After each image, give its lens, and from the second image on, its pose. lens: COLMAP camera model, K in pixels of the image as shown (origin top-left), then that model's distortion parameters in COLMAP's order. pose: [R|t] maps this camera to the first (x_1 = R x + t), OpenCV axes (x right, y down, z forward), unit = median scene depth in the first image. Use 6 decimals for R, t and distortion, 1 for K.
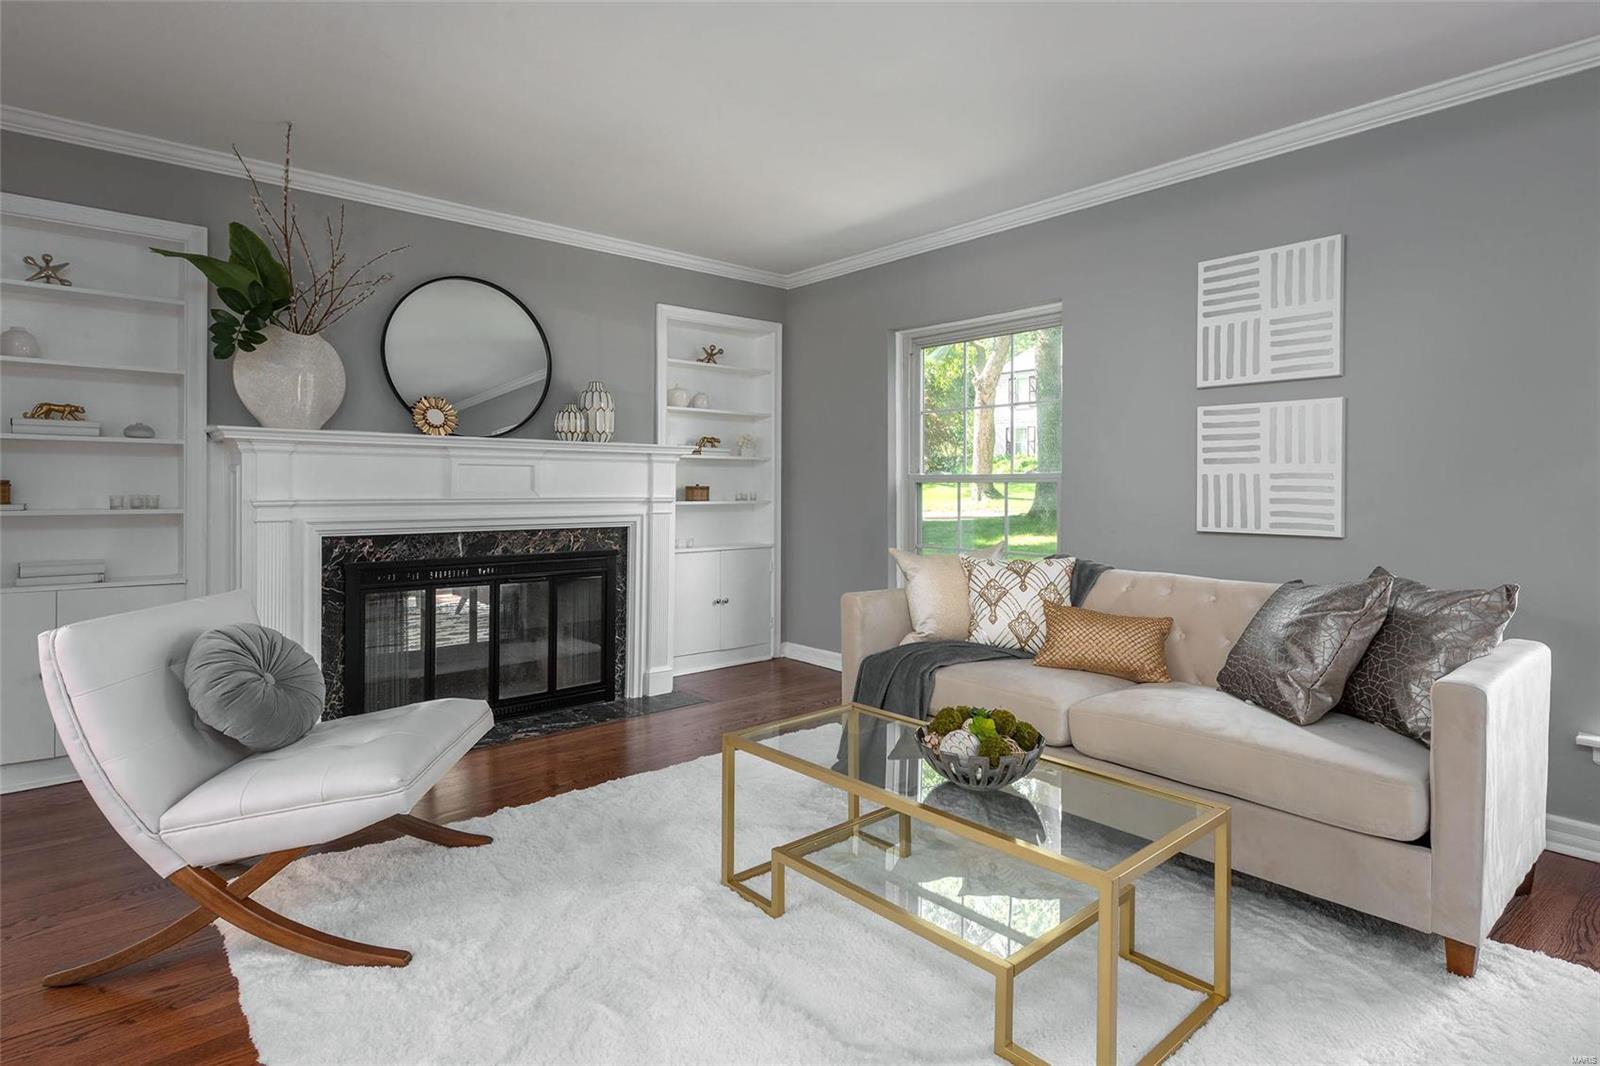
lens RADIAL K [[835.8, 0, 814.3], [0, 835.8, 485.8], [0, 0, 1]] dist [0.007591, -0.001692]
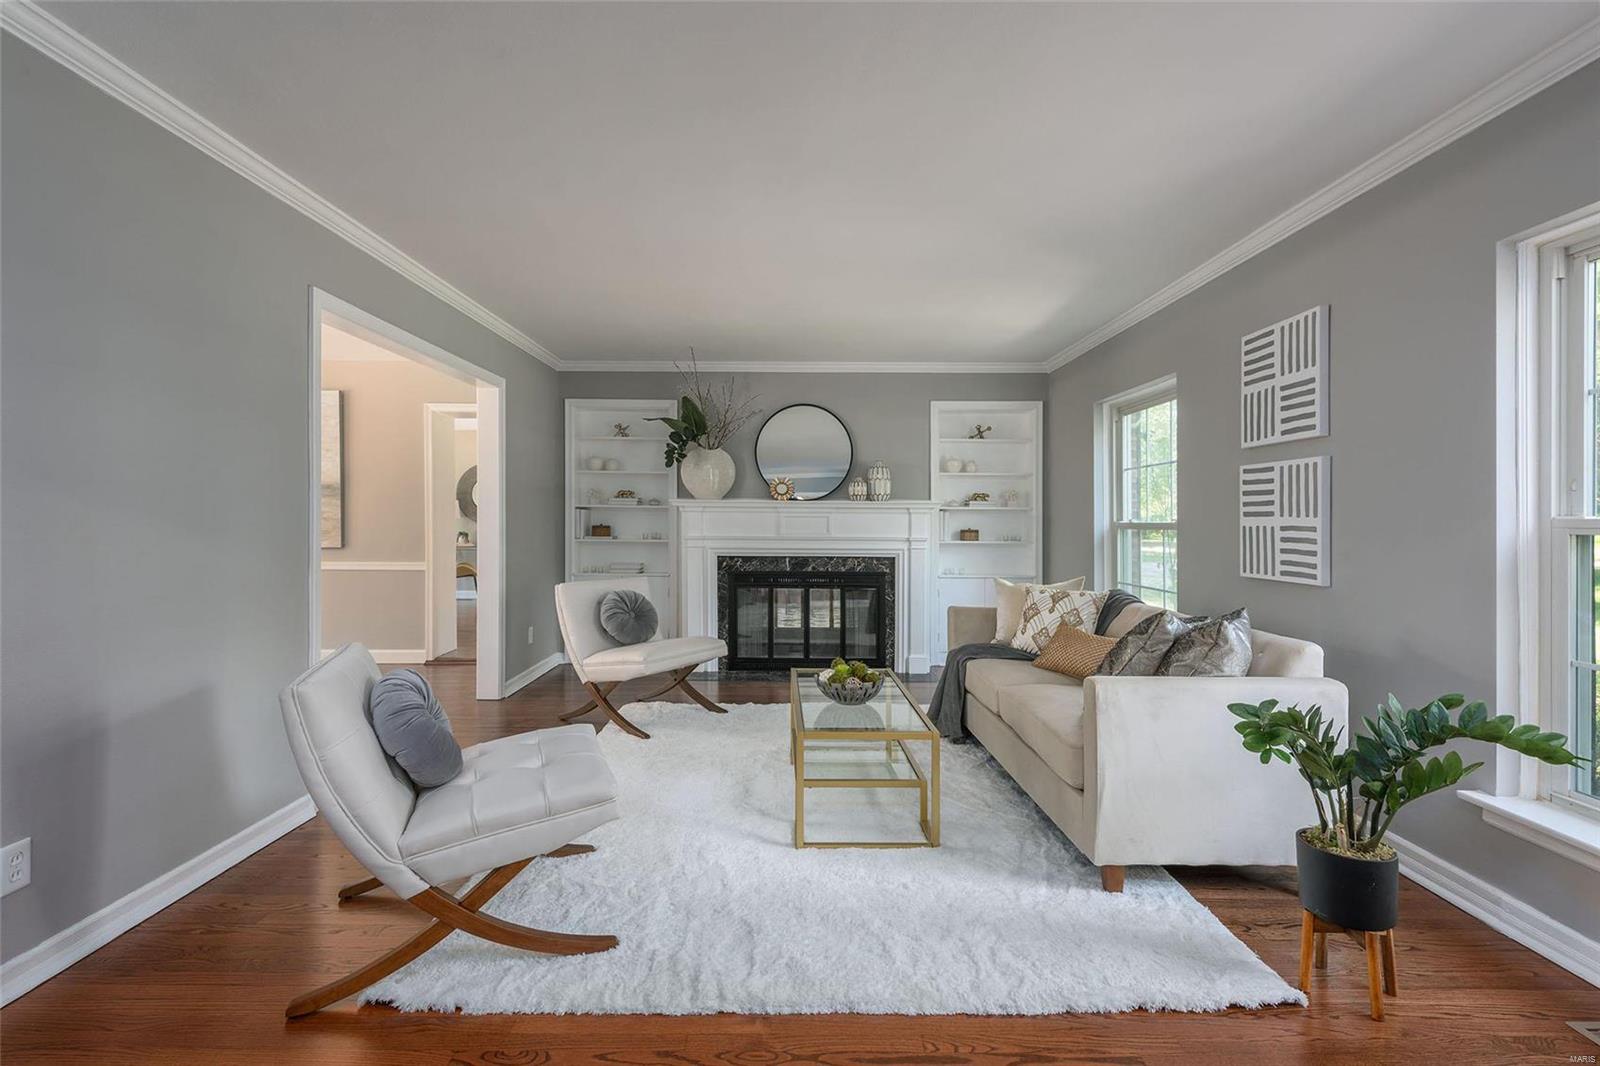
lens RADIAL K [[778.8, 0, 799.3], [0, 778.8, 525.0], [0, 0, 1]] dist [0.006877, -0.000004]
pose [[0.739287, 0.005620, -0.673367, 0.684487], [-0.002831, 0.999982, 0.005238, -0.017518], [0.673384, -0.001966, 0.739290, -0.164678]]
